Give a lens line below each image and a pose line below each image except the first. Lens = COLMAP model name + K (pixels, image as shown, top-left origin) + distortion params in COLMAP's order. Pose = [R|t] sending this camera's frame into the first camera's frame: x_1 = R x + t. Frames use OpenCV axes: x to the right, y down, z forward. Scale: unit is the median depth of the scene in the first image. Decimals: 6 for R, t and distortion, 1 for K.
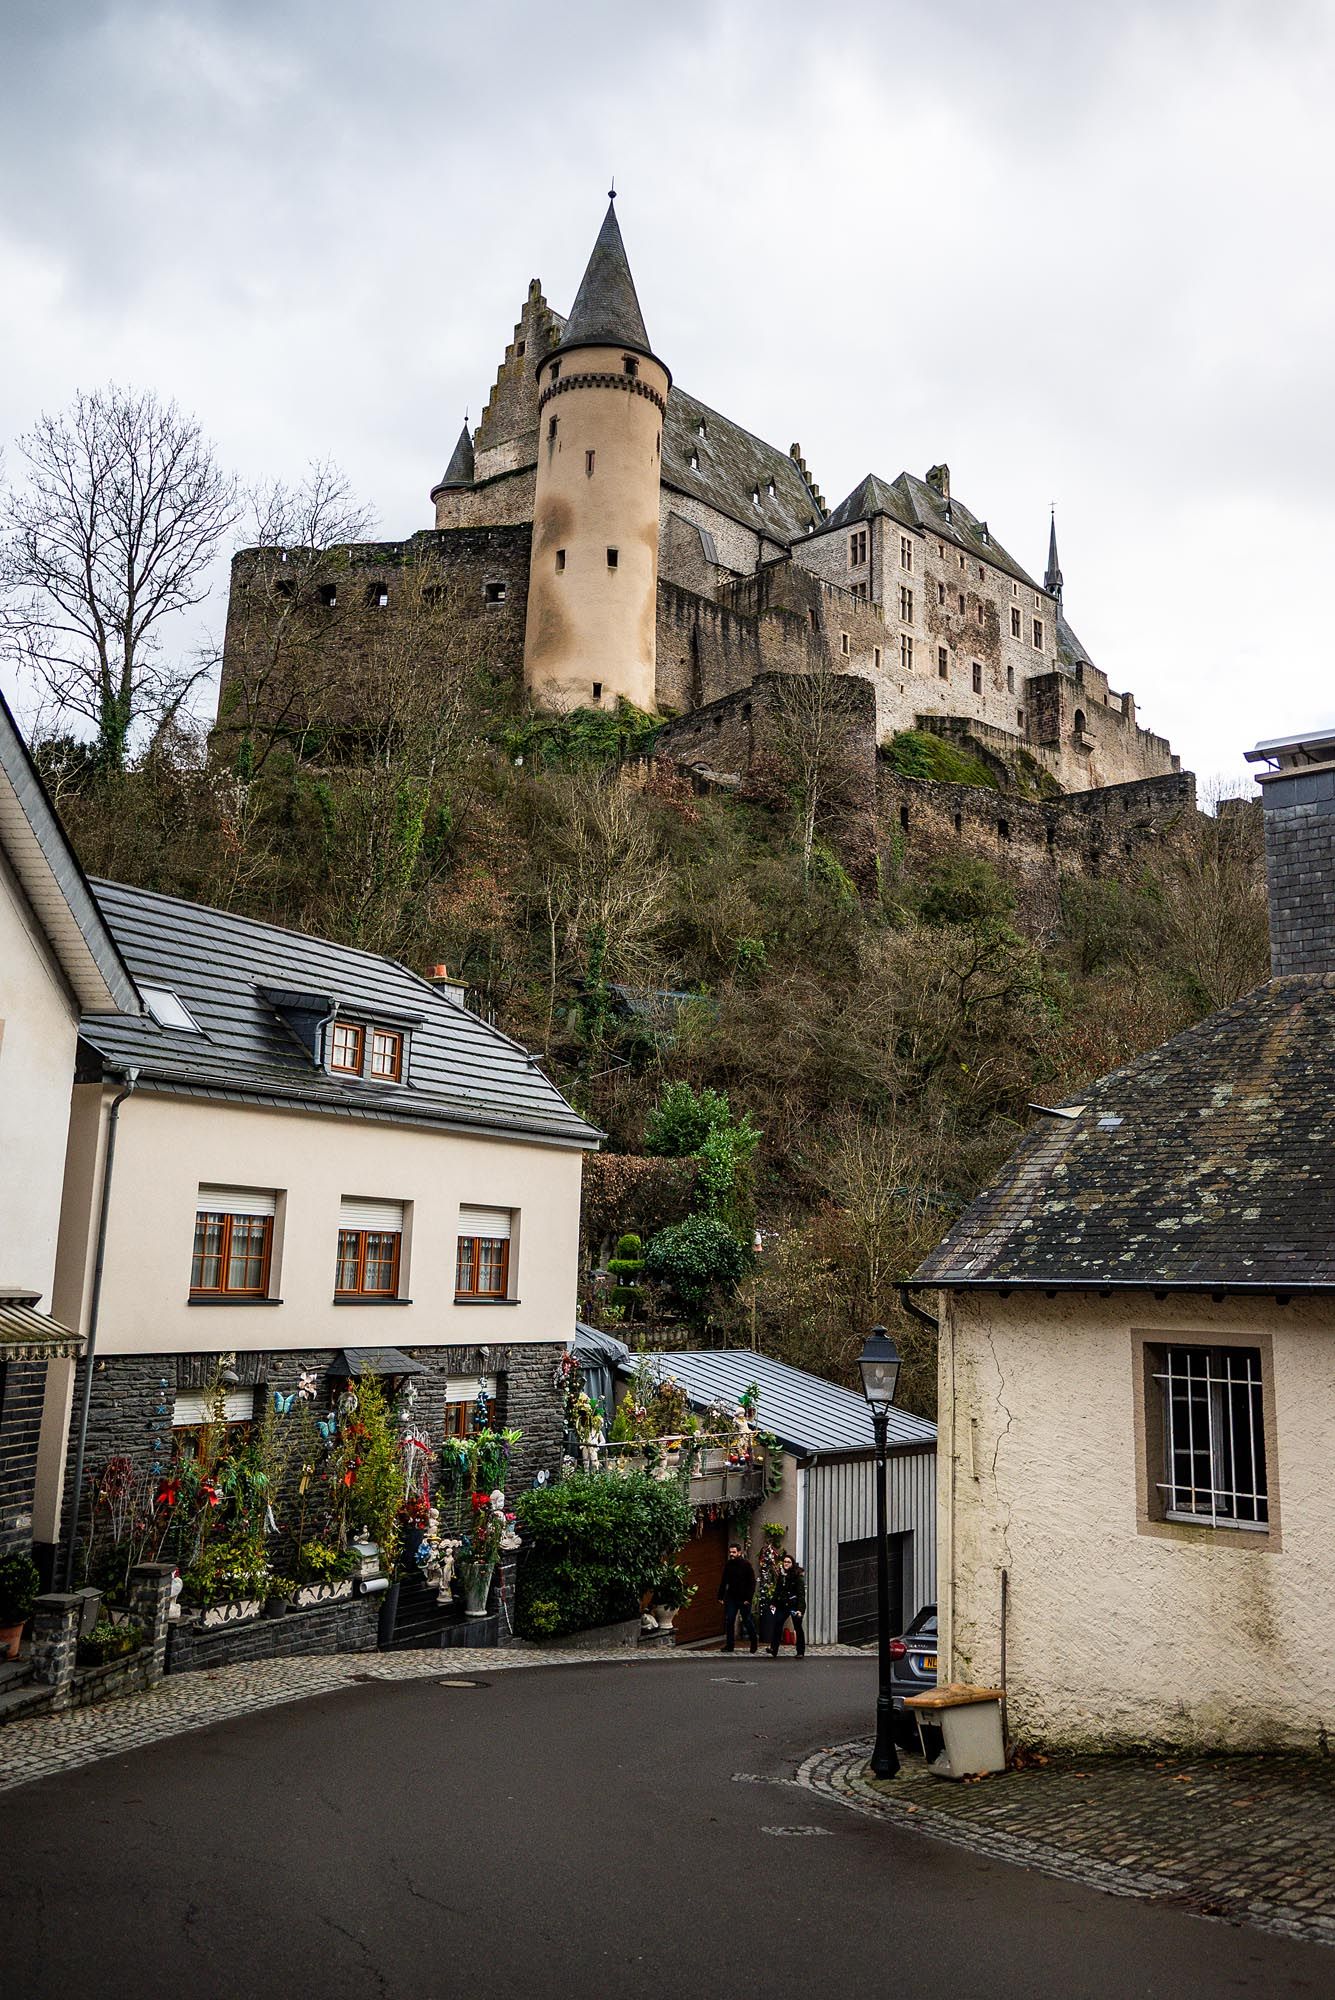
lens RADIAL K [[1750.6, 0, 670.4], [0, 1750.6, 901.3], [0, 0, 1]] dist [0.008118, 0.002562]
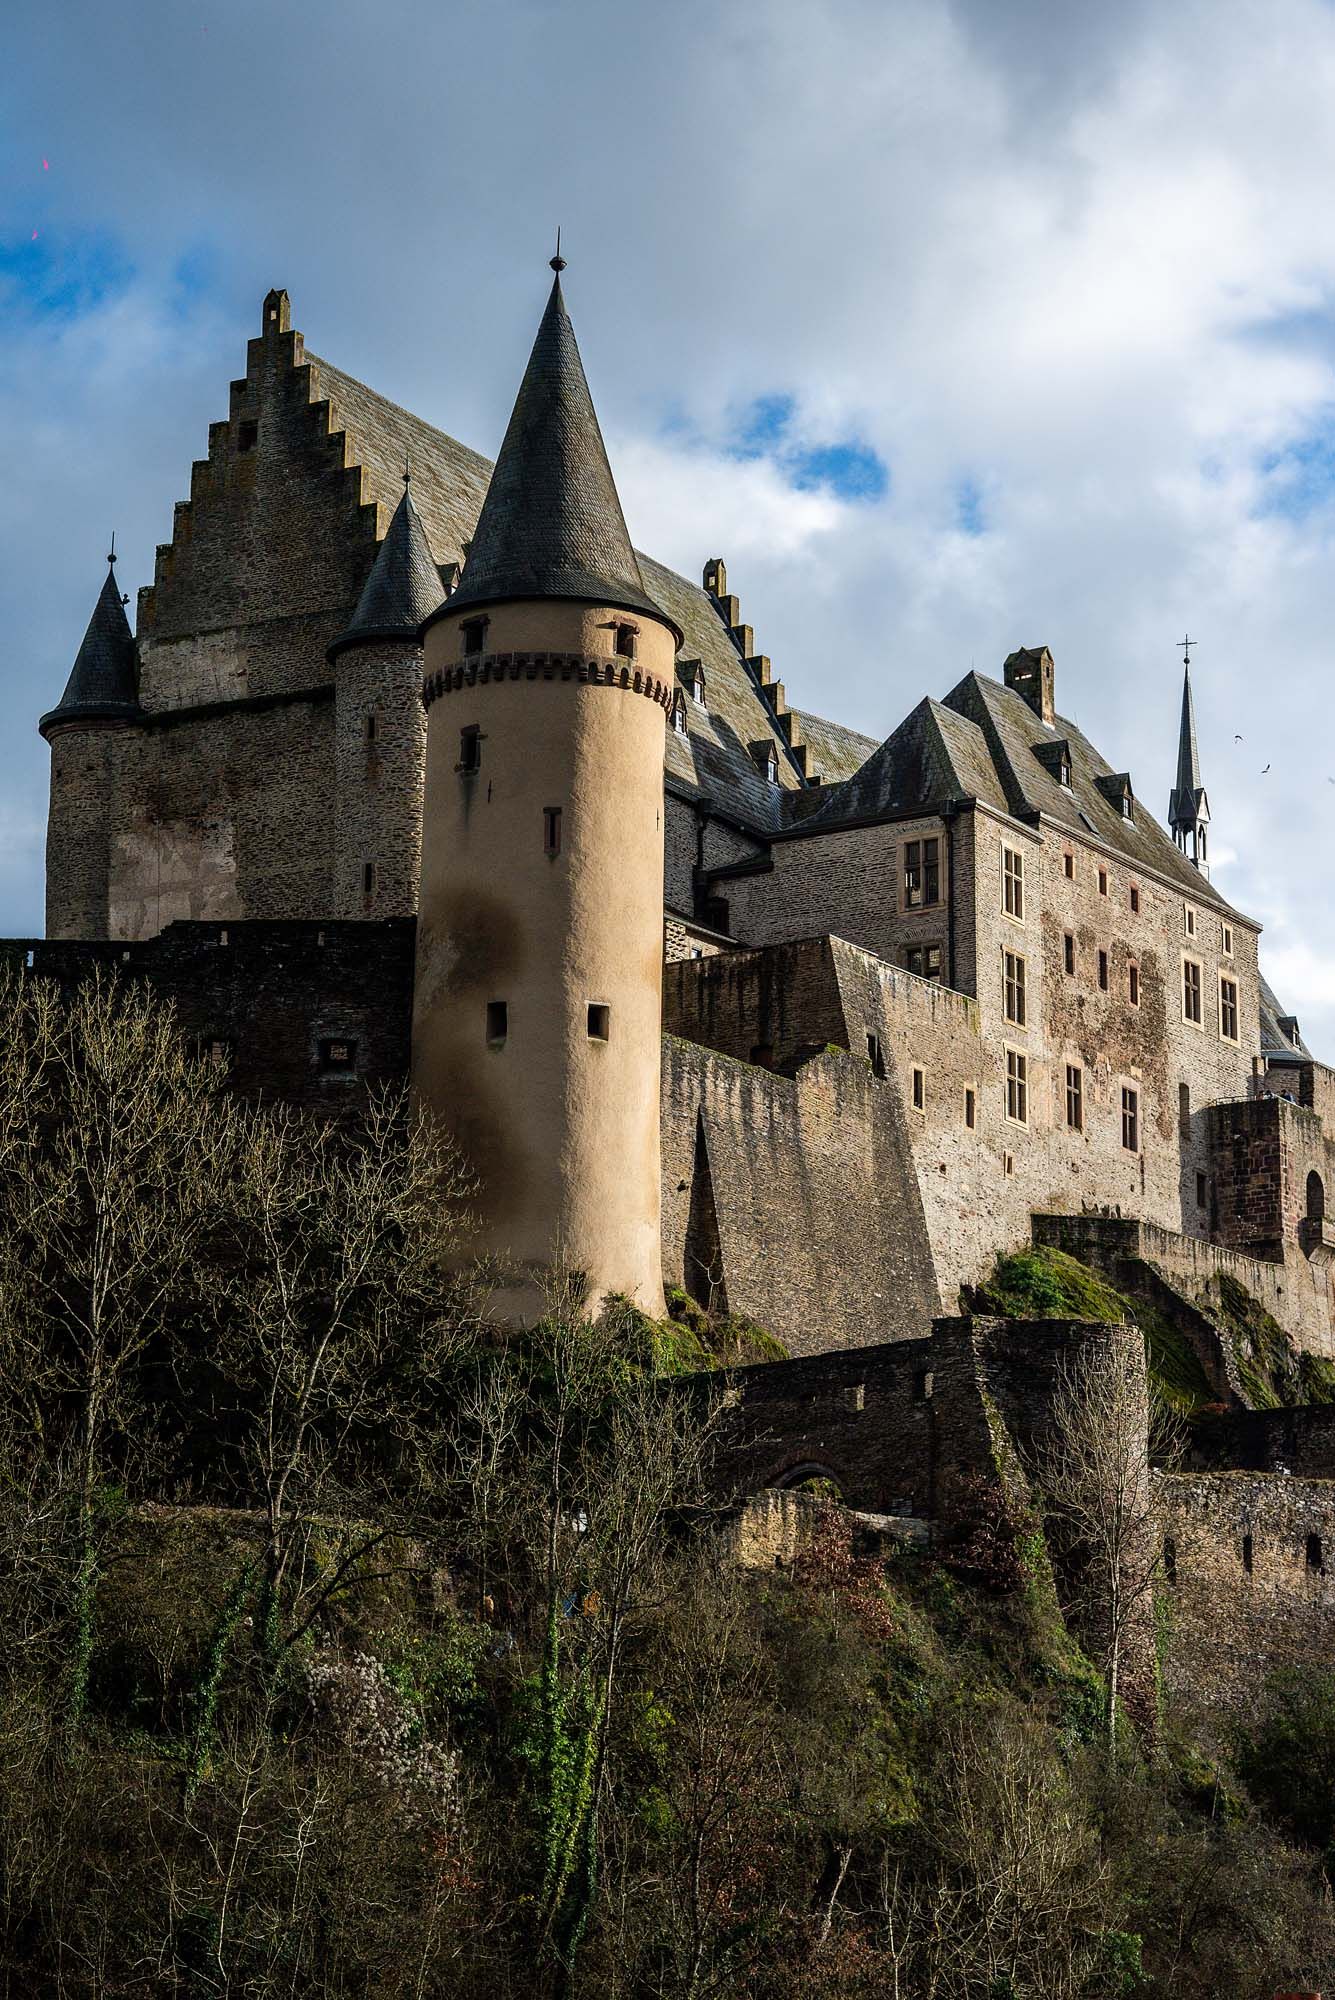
lens RADIAL K [[4639.3, 0, 667.5], [0, 4639.3, 1000.0], [0, 0, 1]] dist [0.070625, -0.198320]
pose [[0.981729, 0.024903, 0.188646, -0.223402], [-0.019453, 0.999340, -0.030690, -0.131866], [-0.189286, 0.026459, 0.981565, -0.290051]]
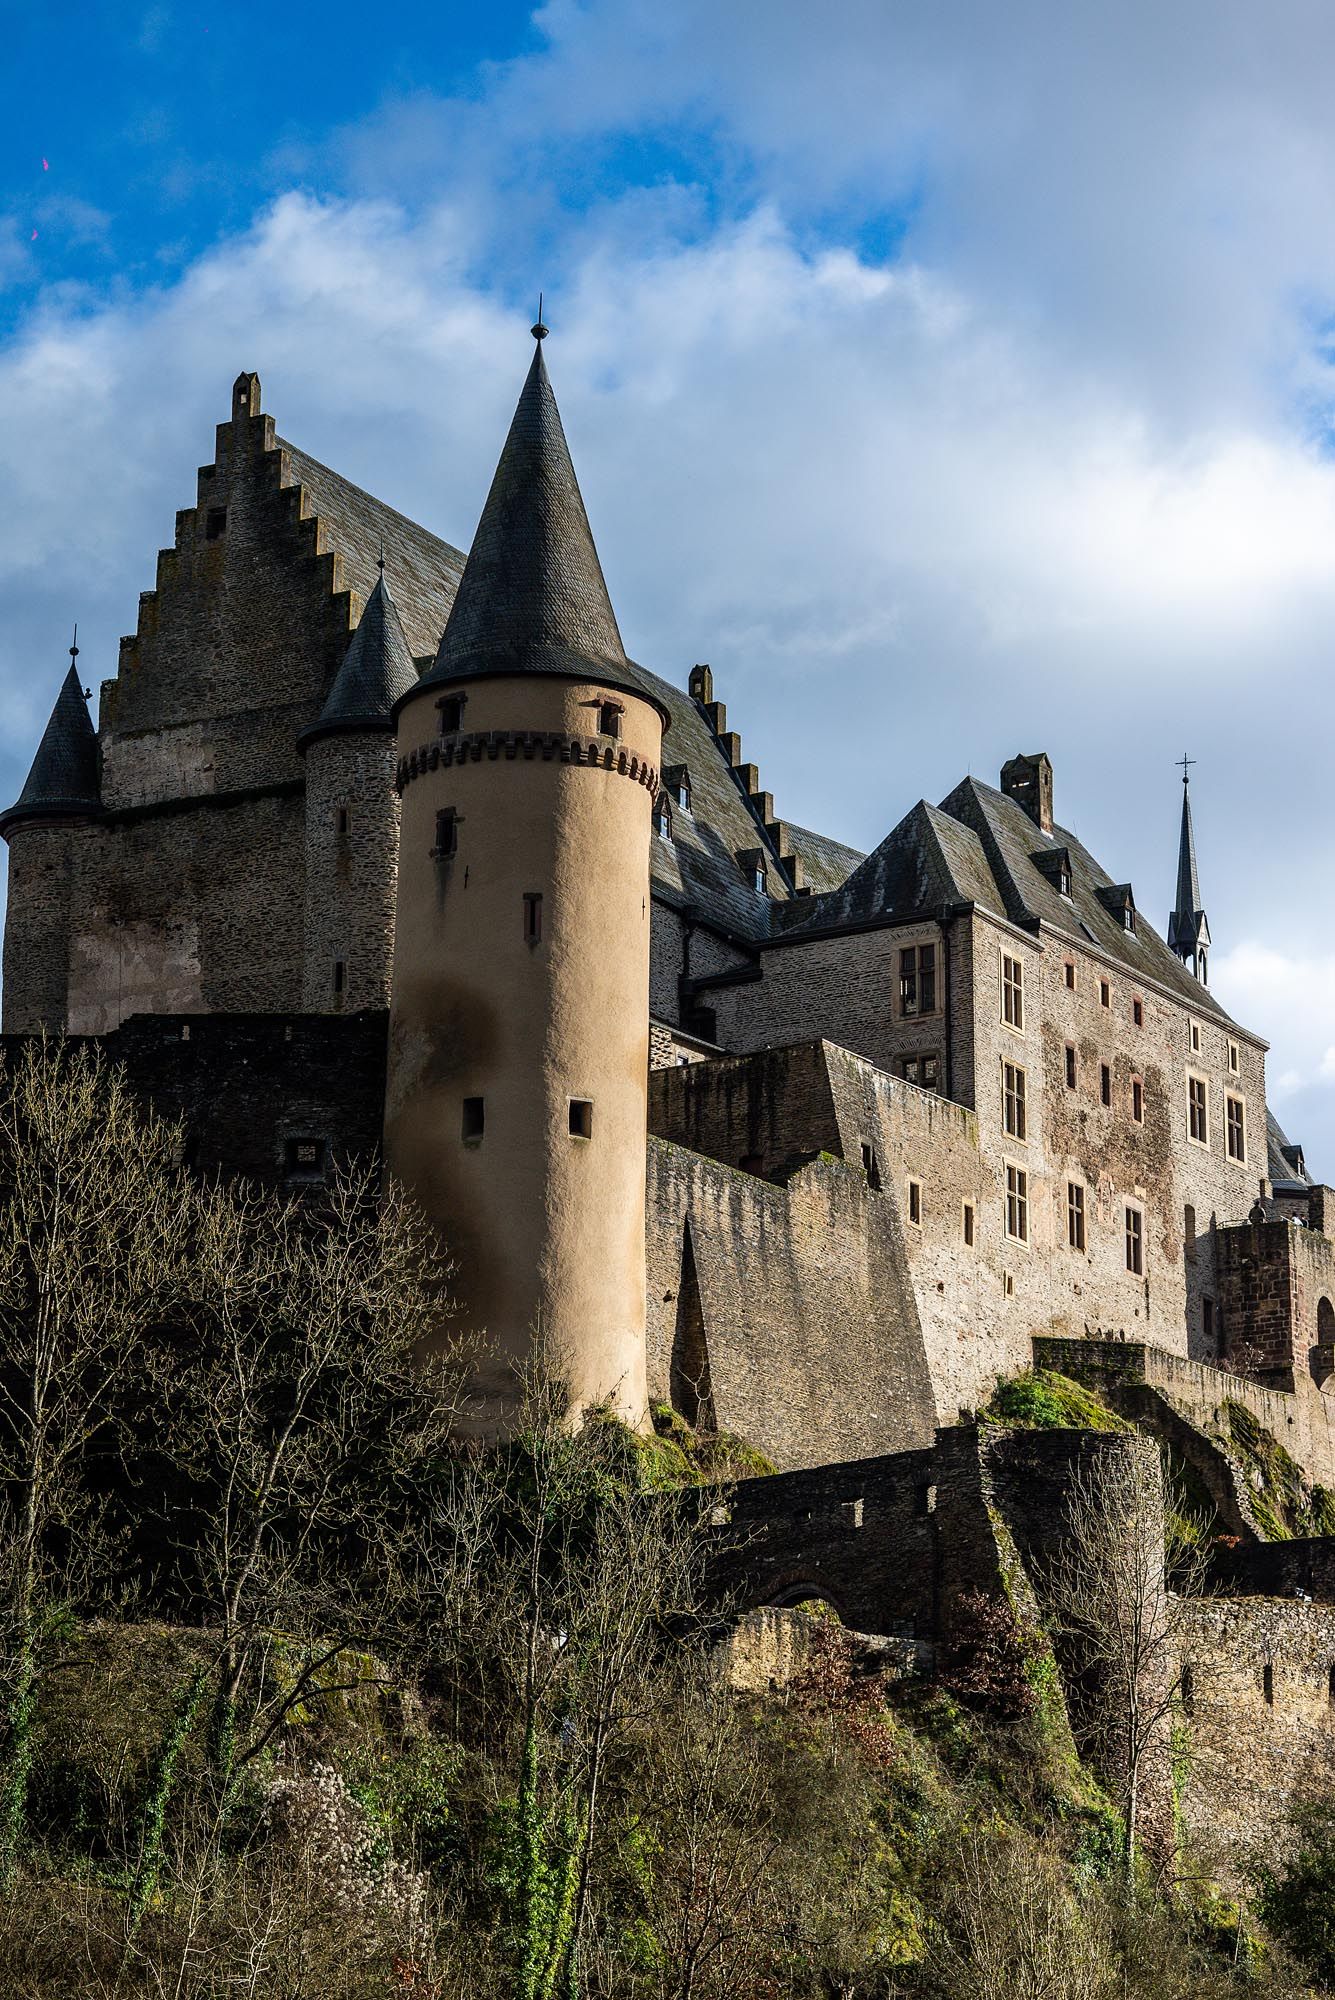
lens RADIAL K [[4639.3, 0, 667.5], [0, 4639.3, 1000.0], [0, 0, 1]] dist [0.070625, -0.198320]
pose [[0.980803, 0.033750, 0.192060, -0.213429], [-0.020732, 0.997374, -0.069391, -0.114385], [-0.193897, 0.064077, 0.978927, -0.230939]]
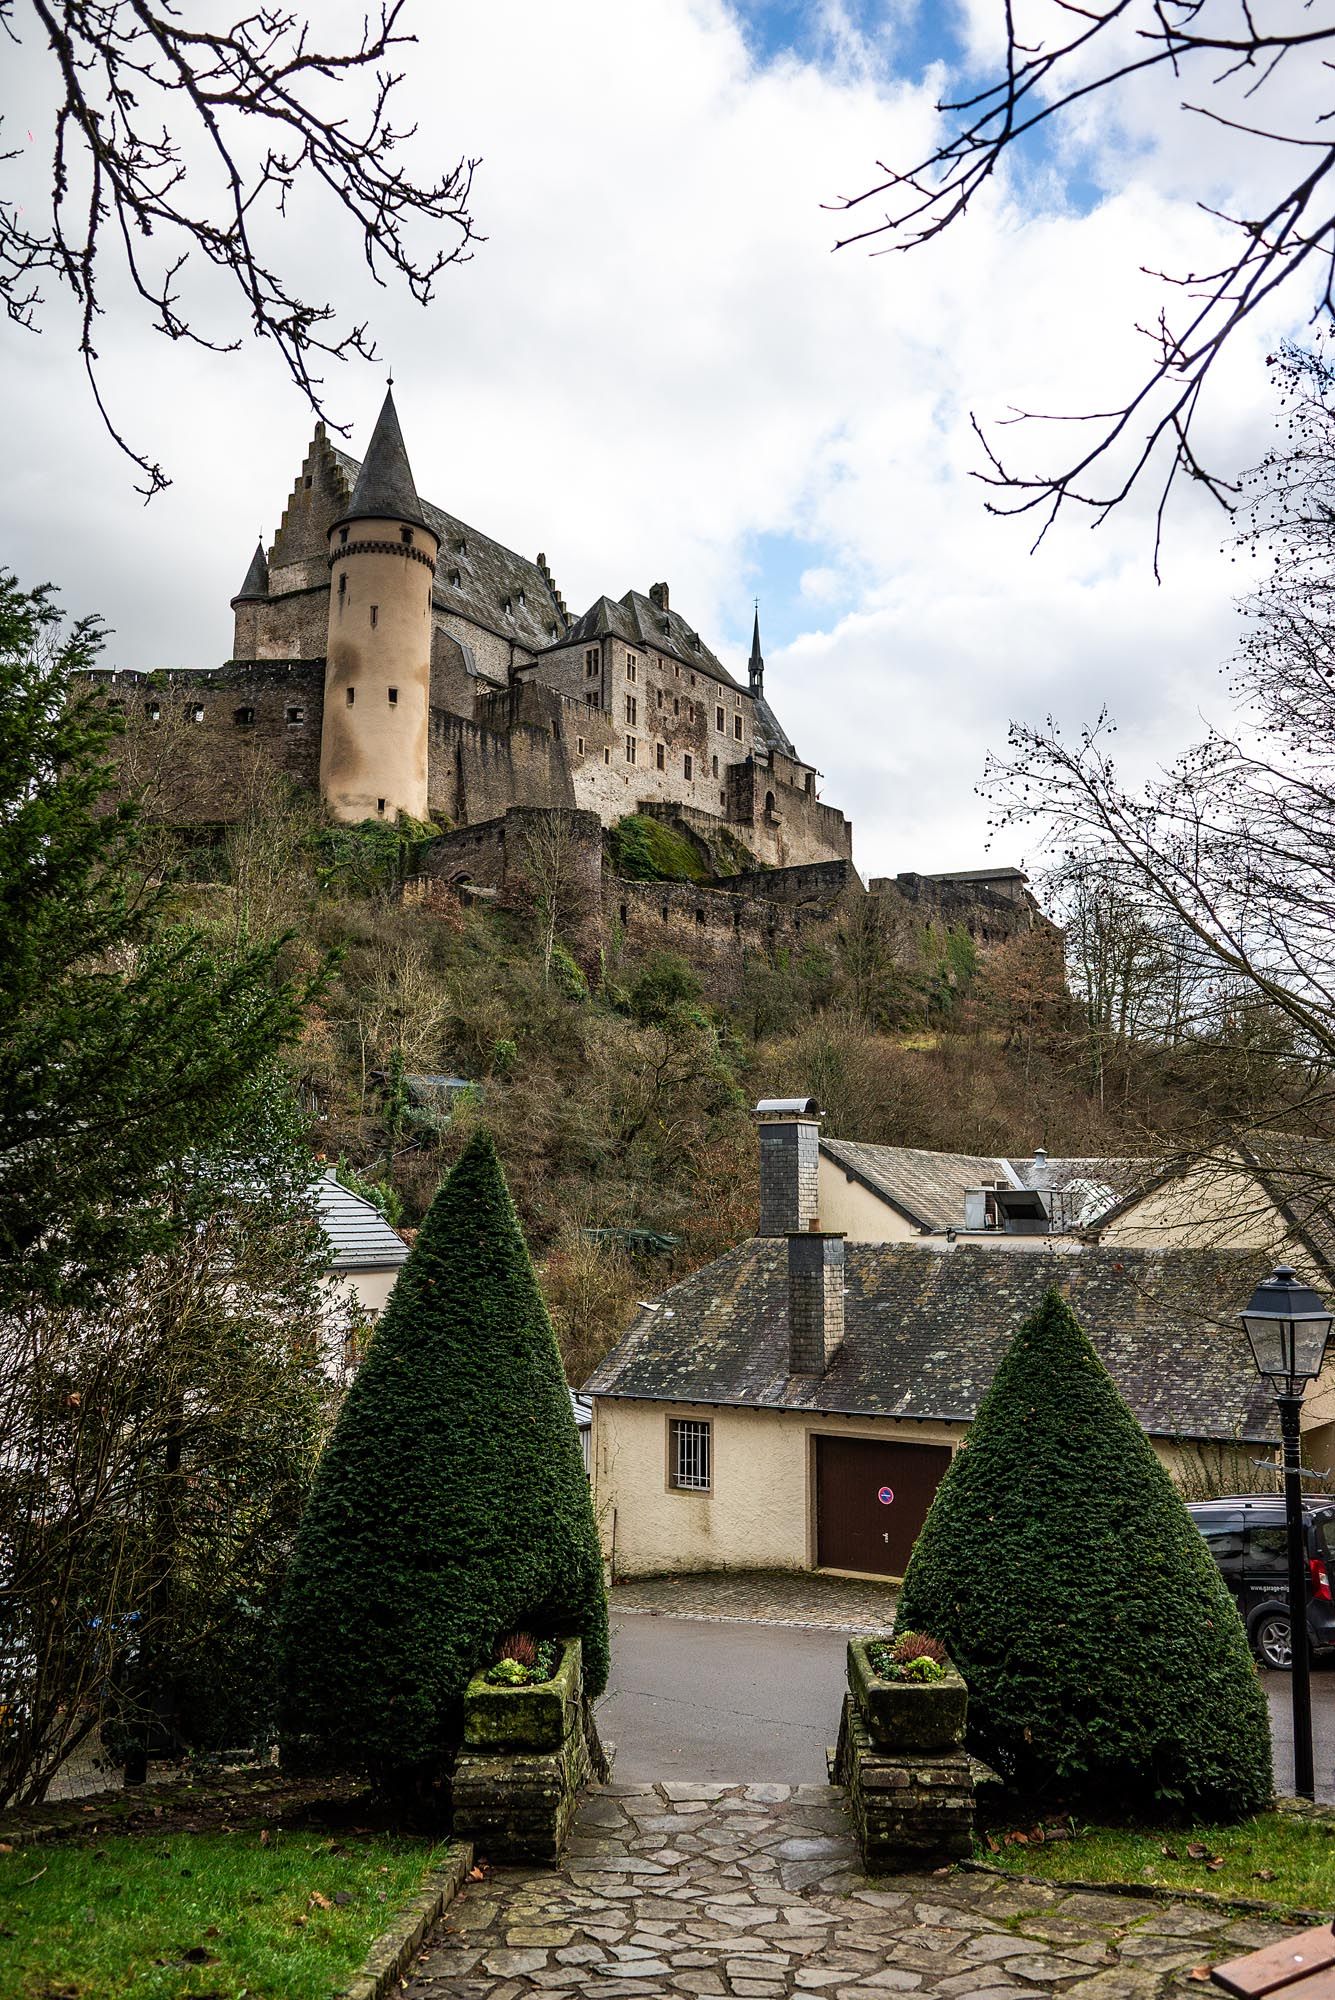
lens RADIAL K [[1605.8, 0, 667.5], [0, 1605.8, 1000.0], [0, 0, 1]] dist [0.007407, 0.002138]
pose [[0.988855, -0.001446, 0.148875, -0.008584], [-0.010540, 0.996764, 0.079694, -0.060525], [-0.148508, -0.080375, 0.985640, -0.139488]]
